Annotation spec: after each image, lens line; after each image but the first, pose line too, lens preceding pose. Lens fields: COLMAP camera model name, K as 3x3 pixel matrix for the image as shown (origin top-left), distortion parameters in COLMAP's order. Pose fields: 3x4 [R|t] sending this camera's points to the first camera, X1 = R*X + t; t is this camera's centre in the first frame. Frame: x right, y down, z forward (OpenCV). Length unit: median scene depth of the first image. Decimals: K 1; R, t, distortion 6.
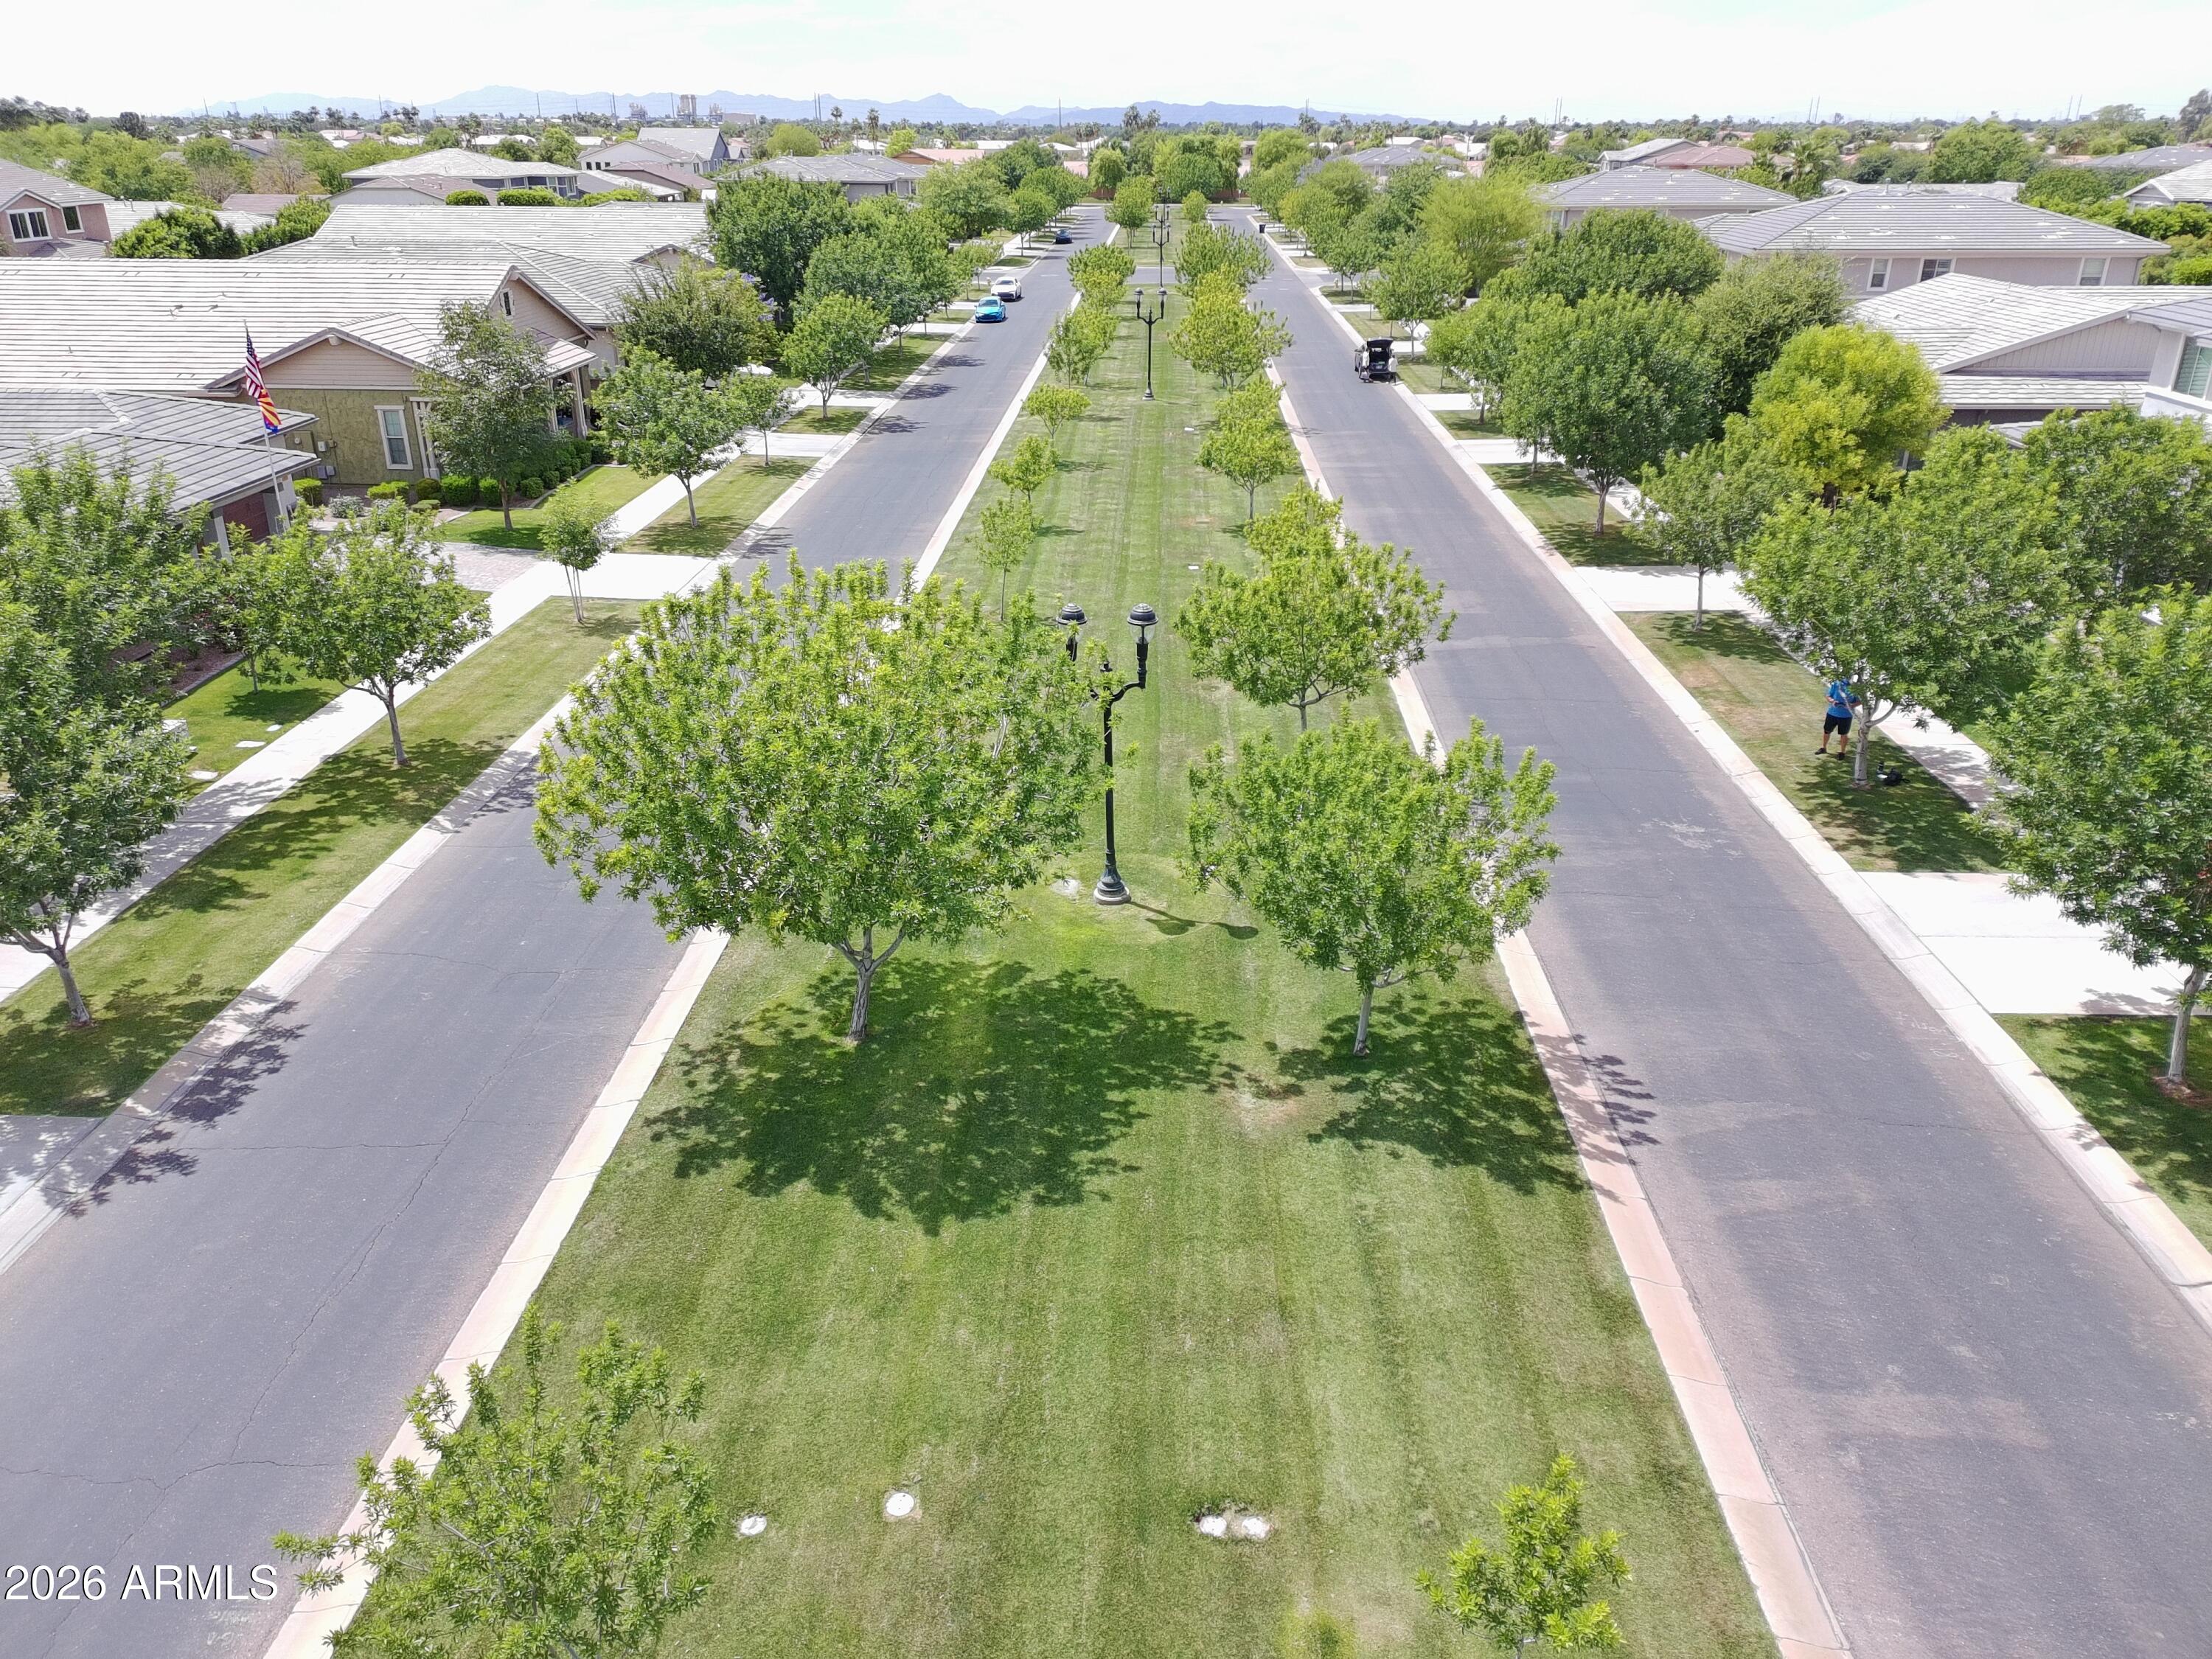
lens RADIAL K [[1668.9, 0, 1102.6], [0, 1668.9, 760.2], [0, 0, 1]] dist [0.073725, -0.053488]
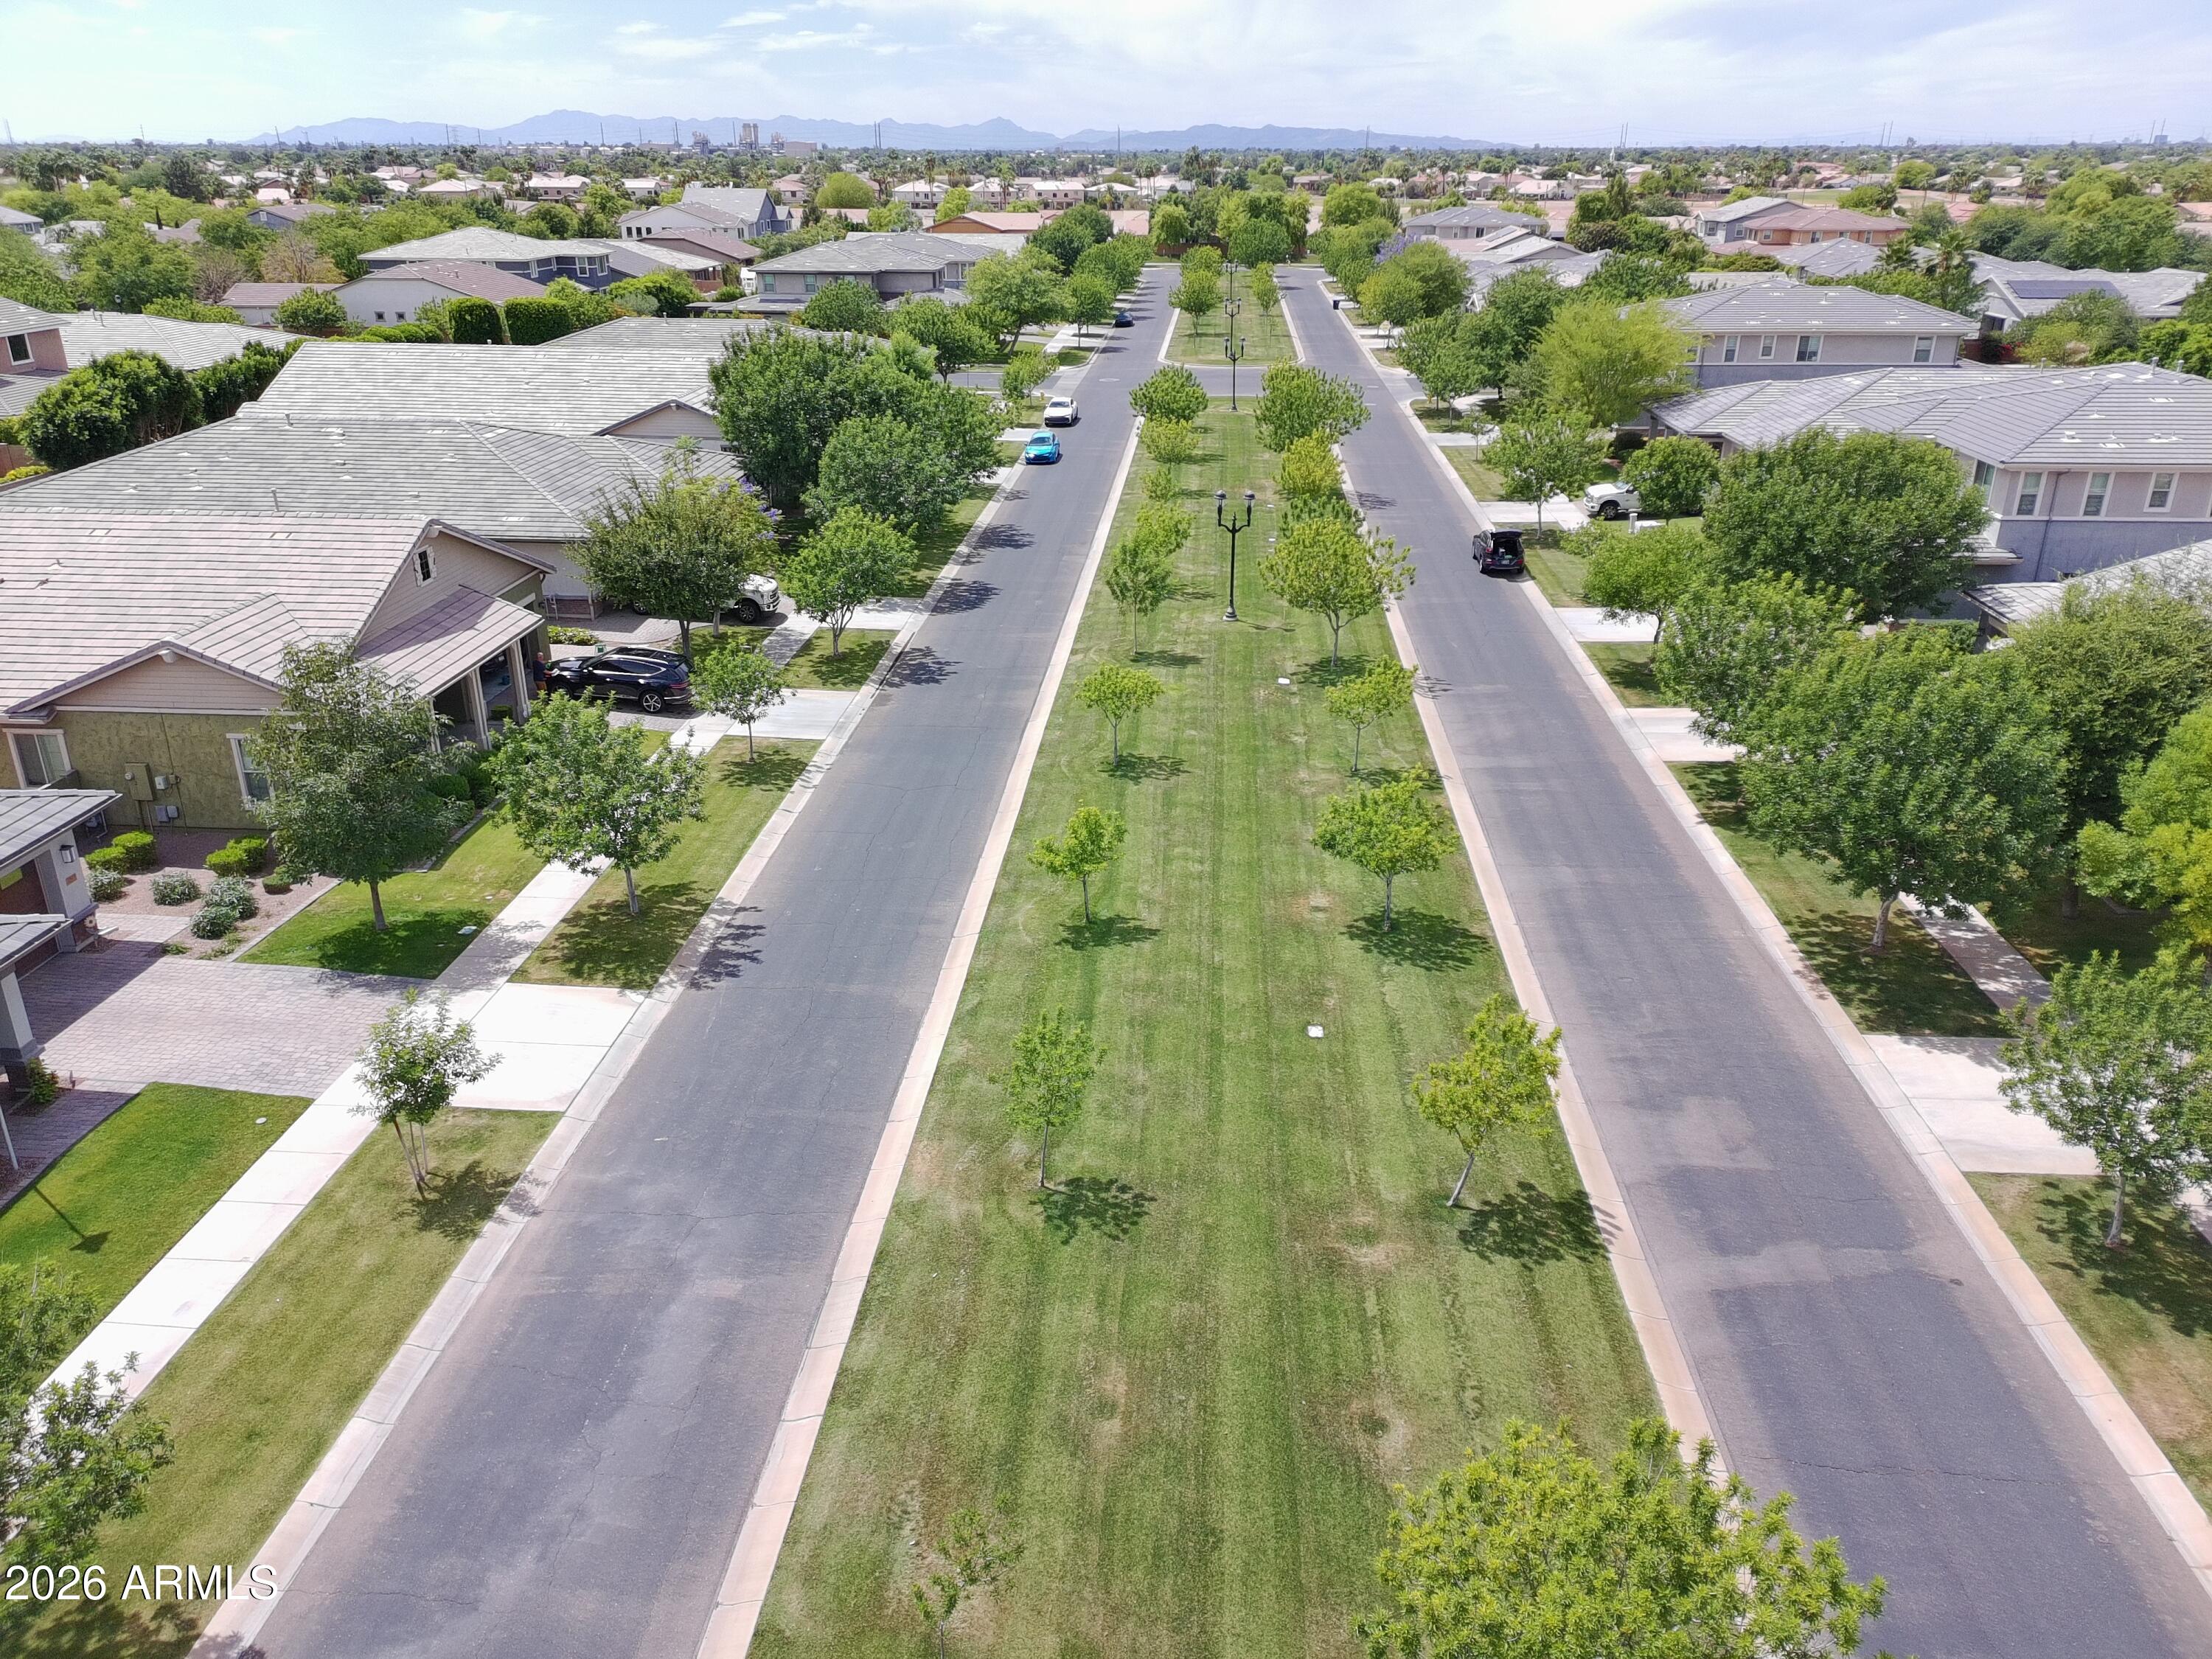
lens RADIAL K [[1700.9, 0, 1105.4], [0, 1700.9, 756.4], [0, 0, 1]] dist [0.087516, -0.077482]
pose [[0.999518, 0.008139, -0.029970, -0.007581], [-0.008881, 0.999655, -0.024718, -0.114604], [0.029759, 0.024972, 0.999245, 0.147287]]
